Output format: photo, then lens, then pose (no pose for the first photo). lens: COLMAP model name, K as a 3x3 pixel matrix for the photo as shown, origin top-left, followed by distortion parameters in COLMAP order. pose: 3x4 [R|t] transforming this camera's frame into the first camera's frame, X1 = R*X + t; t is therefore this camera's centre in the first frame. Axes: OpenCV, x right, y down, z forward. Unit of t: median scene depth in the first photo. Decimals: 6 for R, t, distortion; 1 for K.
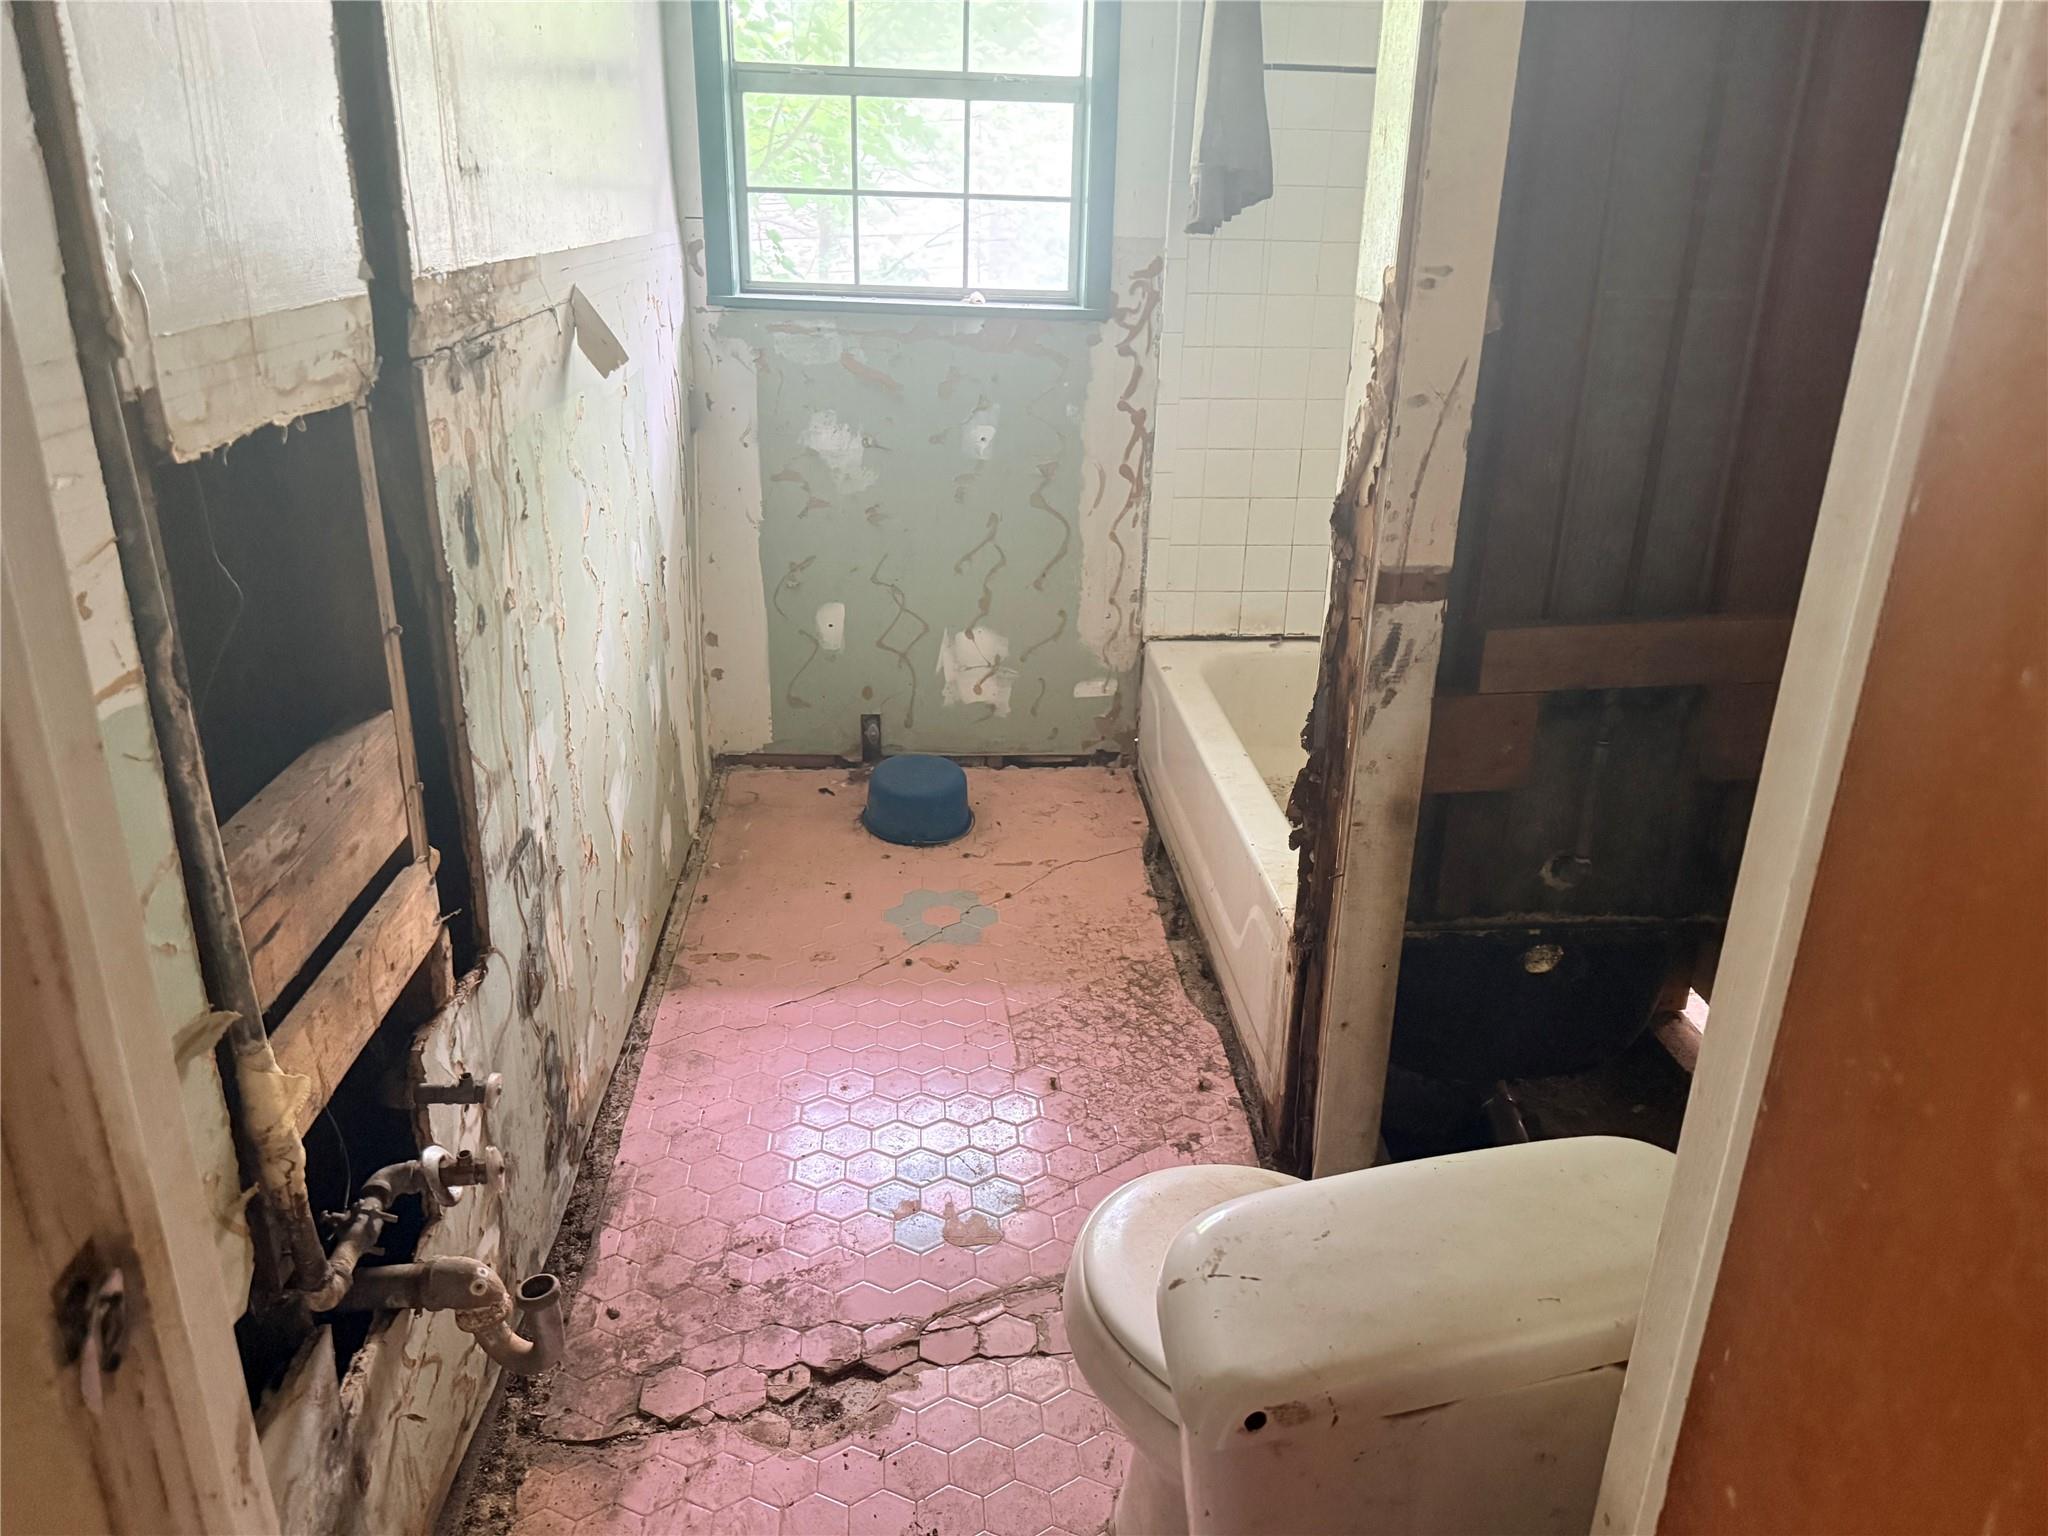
lens RADIAL K [[1457.5, 0, 1026.5], [0, 1457.5, 760.5], [0, 0, 1]] dist [0.073531, -0.094641]
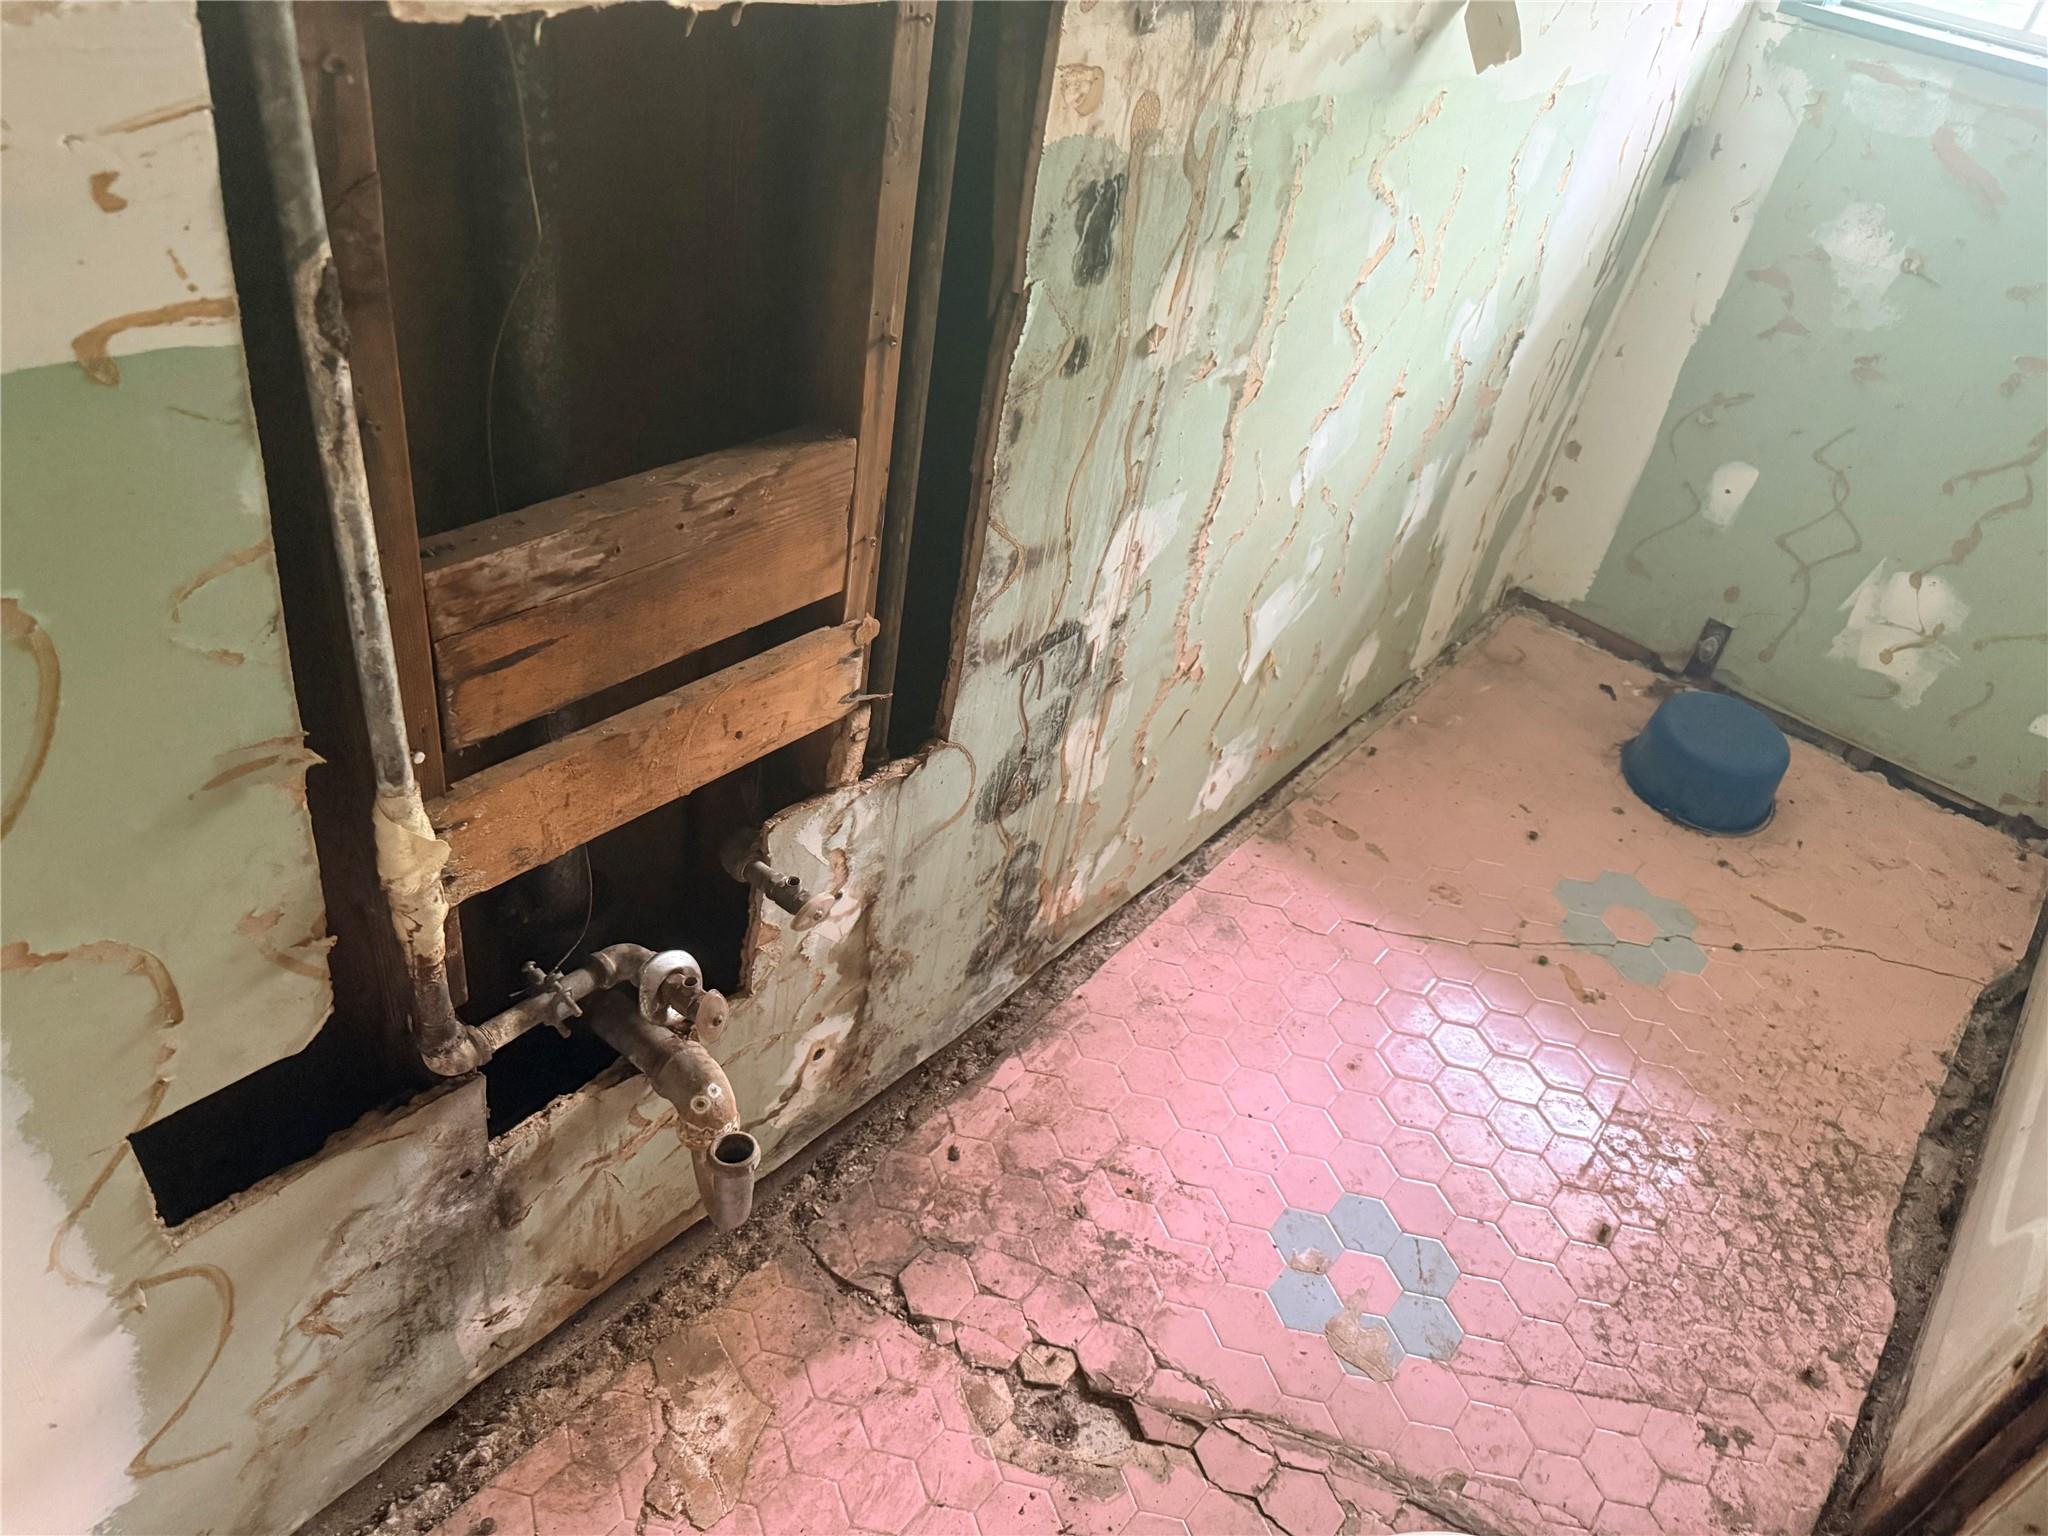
lens RADIAL K [[1457.5, 0, 1019.3], [0, 1457.5, 768.1], [0, 0, 1]] dist [0.073531, -0.094641]
pose [[0.725601, 0.480489, -0.492578, 0.066547], [-0.373232, 0.876203, 0.304904, -0.105543], [0.578102, -0.037393, 0.815108, 0.294921]]
